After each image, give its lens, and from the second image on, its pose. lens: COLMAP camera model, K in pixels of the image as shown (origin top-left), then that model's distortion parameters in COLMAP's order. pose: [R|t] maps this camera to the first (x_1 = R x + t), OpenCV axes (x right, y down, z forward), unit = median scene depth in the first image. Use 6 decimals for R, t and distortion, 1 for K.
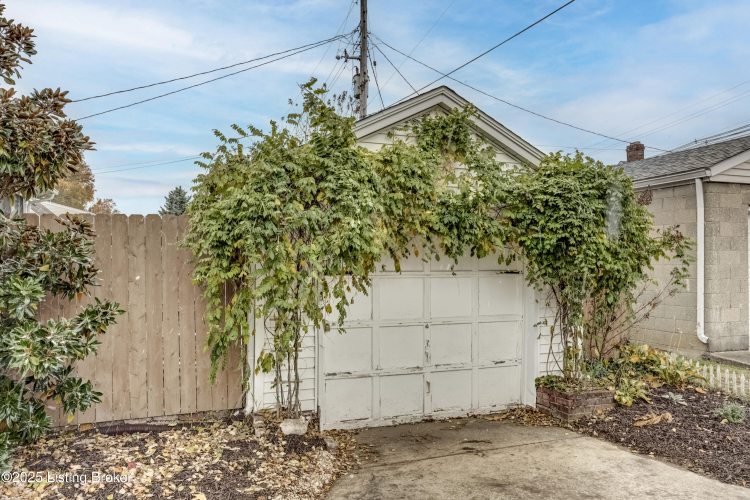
lens RADIAL K [[577.0, 0, 375.0], [0, 577.0, 250.0], [0, 0, 1]] dist [0.002690, 0.000144]
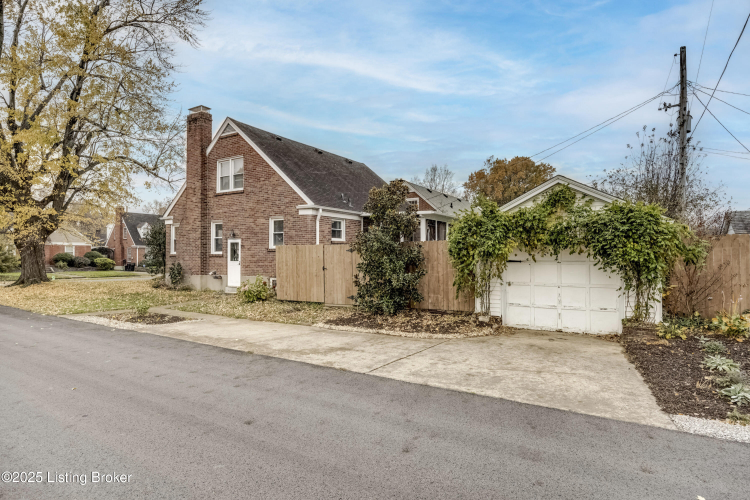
lens RADIAL K [[433.9, 0, 375.0], [0, 433.9, 250.0], [0, 0, 1]] dist [-0.000297, -0.000181]
pose [[0.579799, -0.012002, -0.814671, 0.999914], [0.023775, 0.999715, 0.002192, -0.024427], [0.814412, -0.020640, 0.579919, -0.472860]]
